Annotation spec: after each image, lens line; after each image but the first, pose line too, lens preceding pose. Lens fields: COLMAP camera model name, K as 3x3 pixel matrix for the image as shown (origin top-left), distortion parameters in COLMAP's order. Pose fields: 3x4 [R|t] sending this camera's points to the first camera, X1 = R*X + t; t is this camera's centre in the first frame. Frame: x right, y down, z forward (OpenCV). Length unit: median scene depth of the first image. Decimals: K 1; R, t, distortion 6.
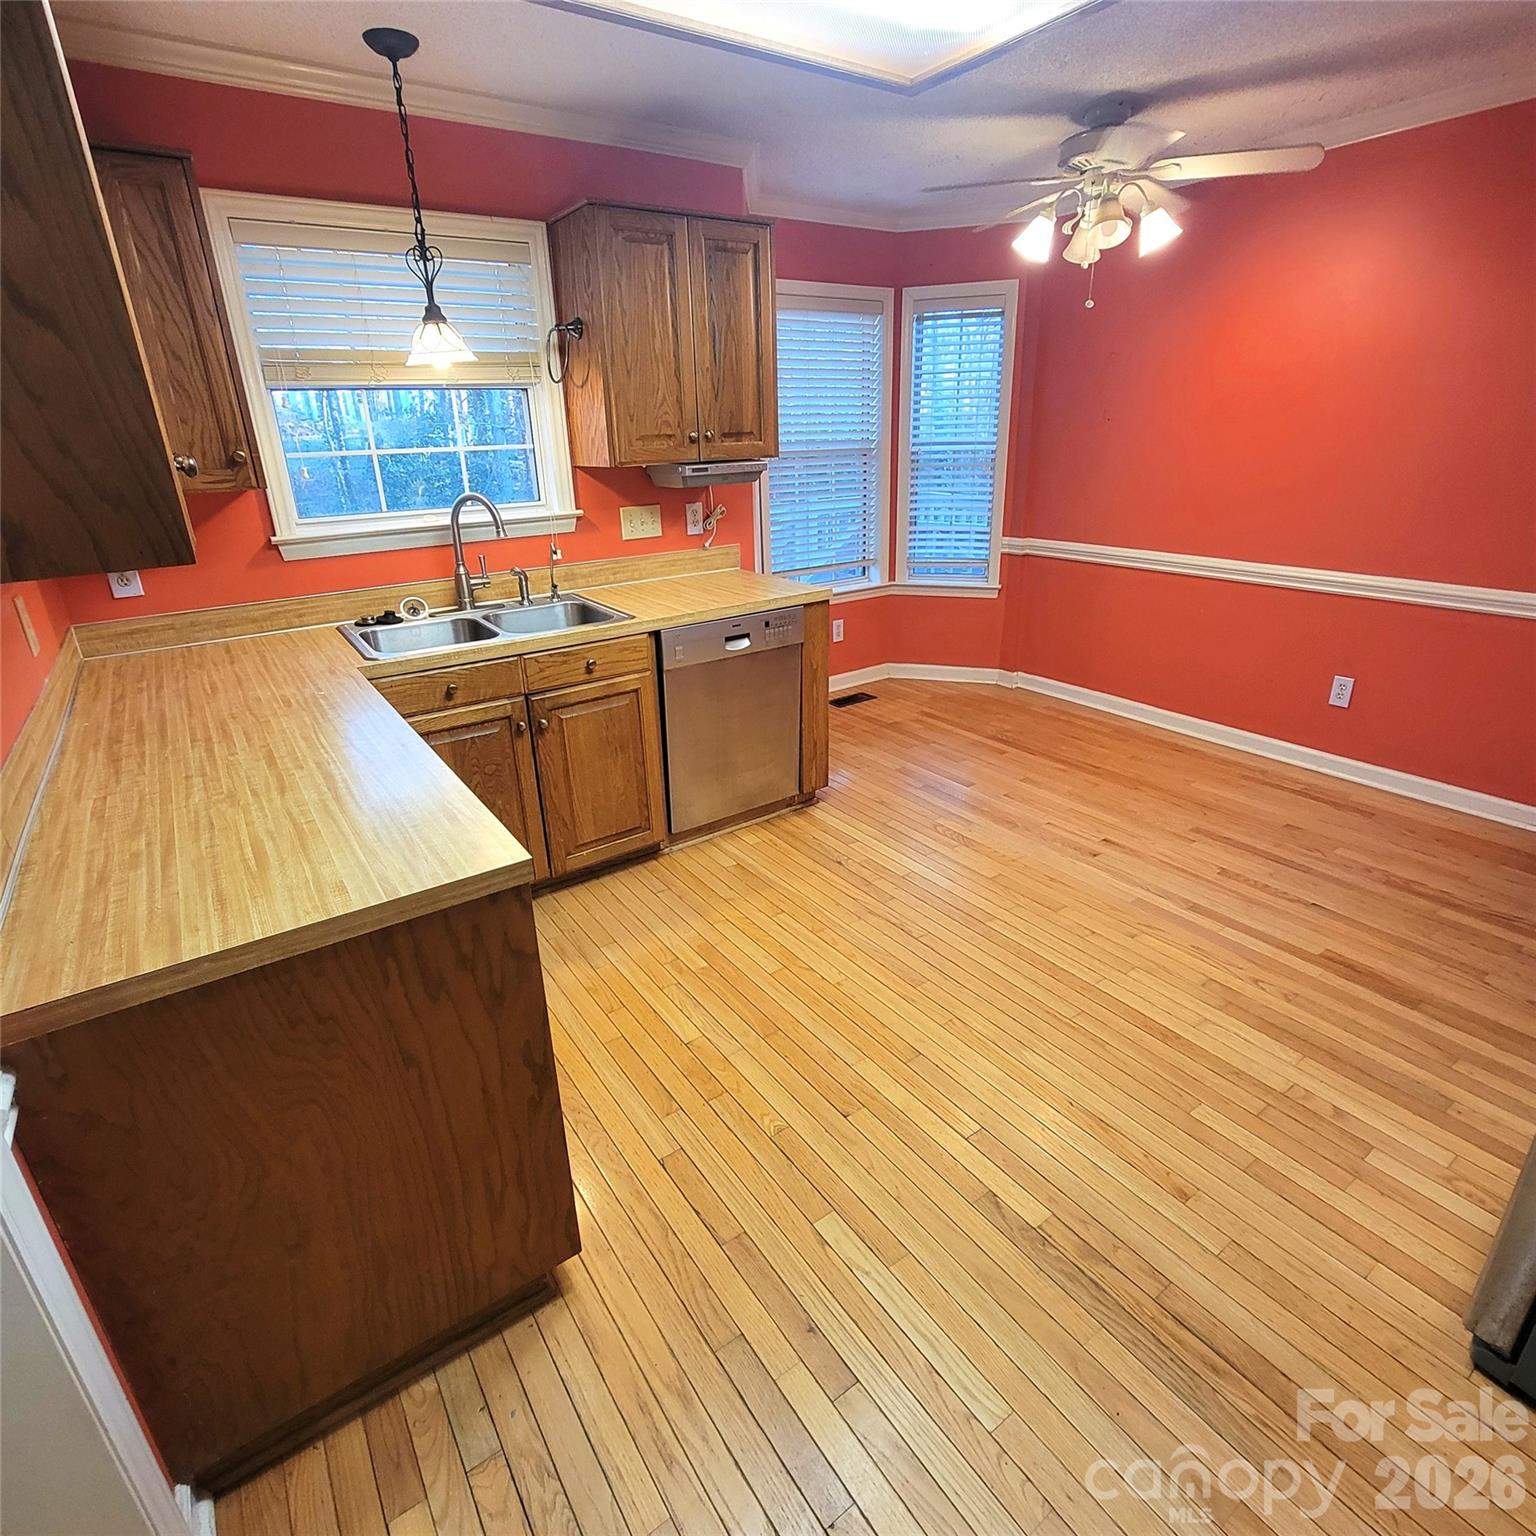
lens RADIAL K [[834.6, 0, 763.3], [0, 834.6, 752.0], [0, 0, 1]] dist [-0.006357, 0.000762]
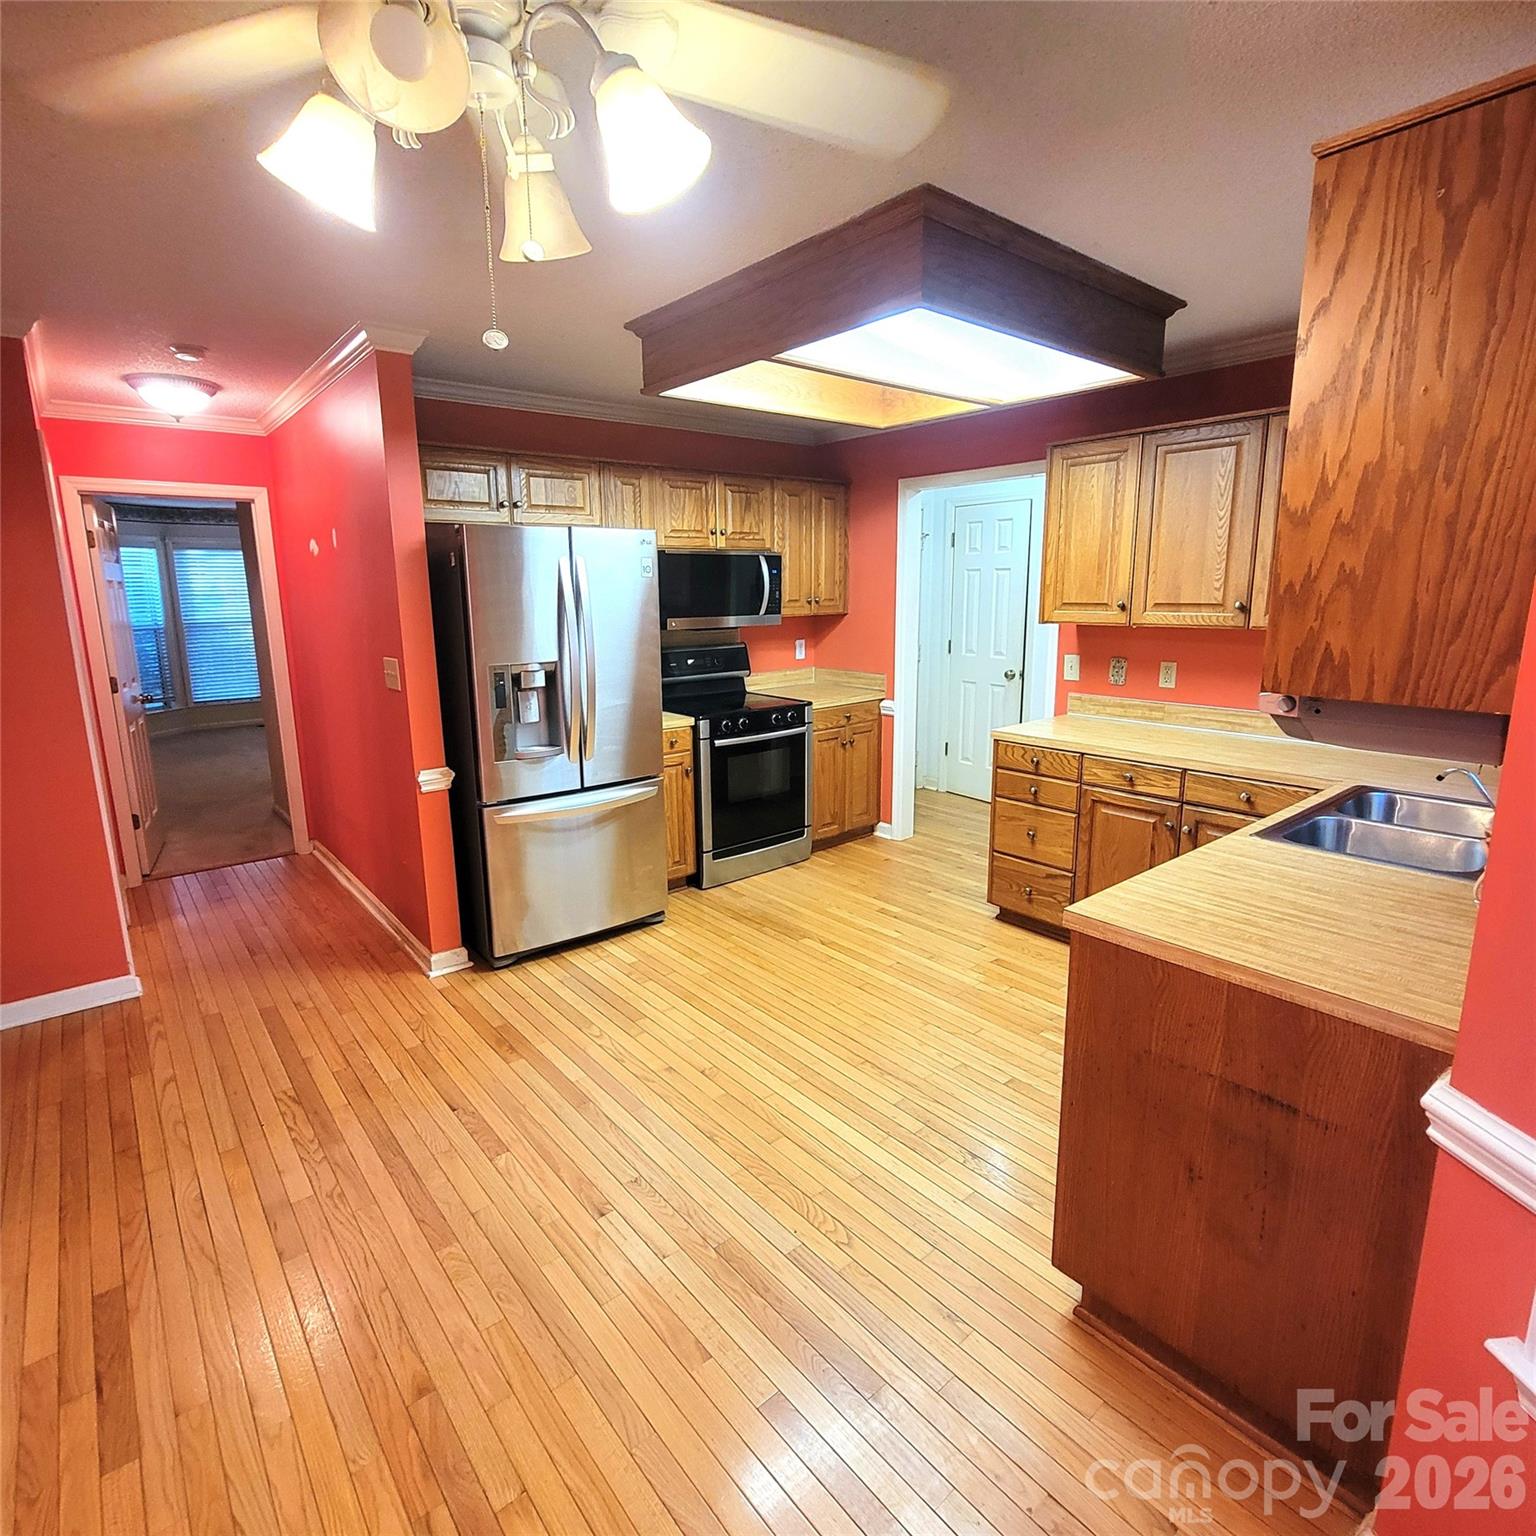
lens RADIAL K [[834.6, 0, 760.9], [0, 834.6, 749.1], [0, 0, 1]] dist [-0.006357, 0.000762]
pose [[-0.995567, 0.059544, -0.072812, 0.316720], [0.011288, 0.844147, 0.535993, -0.589344], [0.093379, 0.532795, -0.841076, 1.423270]]
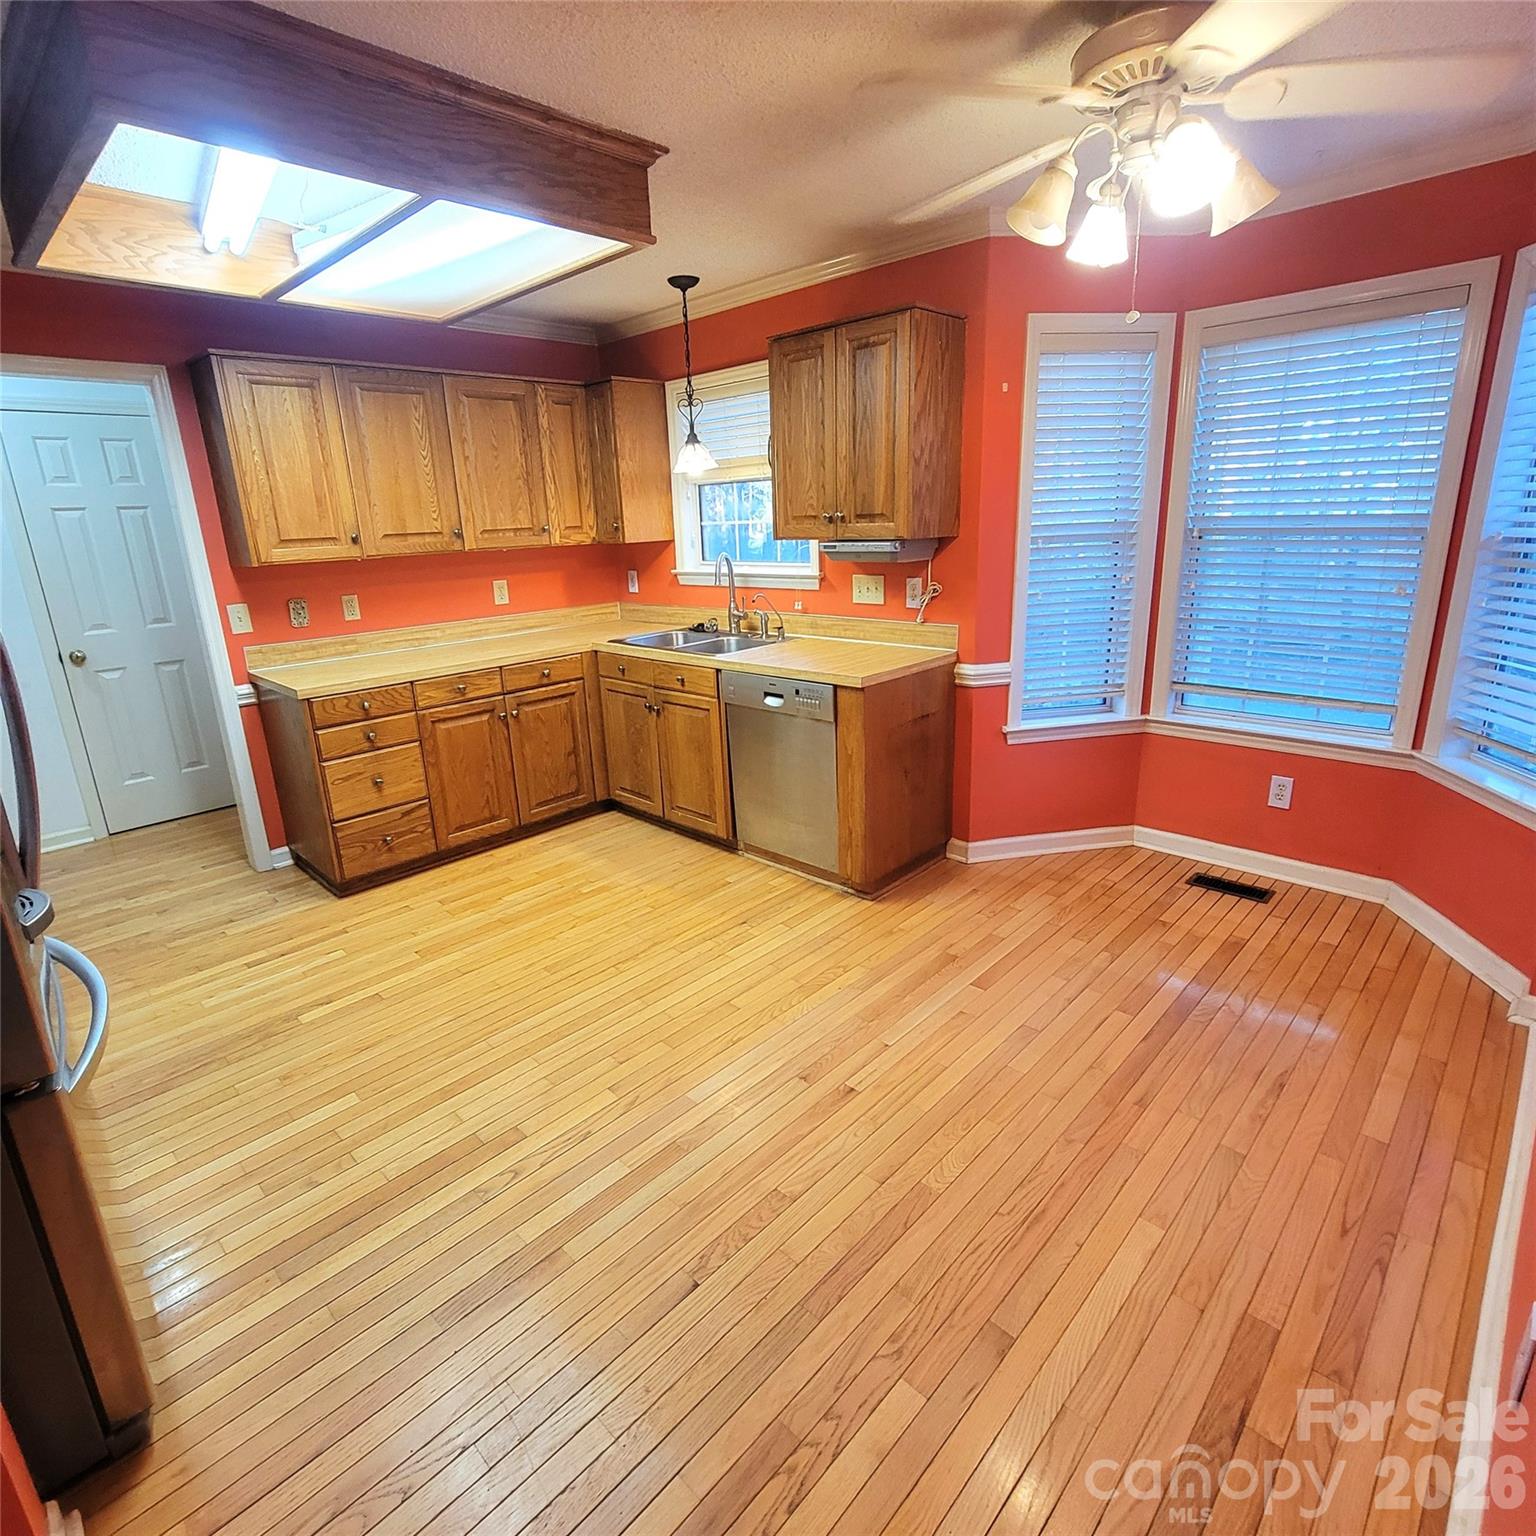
lens RADIAL K [[834.6, 0, 757.5], [0, 834.6, 751.3], [0, 0, 1]] dist [-0.006357, 0.000762]
pose [[0.188489, 0.291907, -0.937690, 1.006702], [-0.325484, 0.919409, 0.220789, -0.299227], [0.926570, 0.263587, 0.268310, 0.680231]]
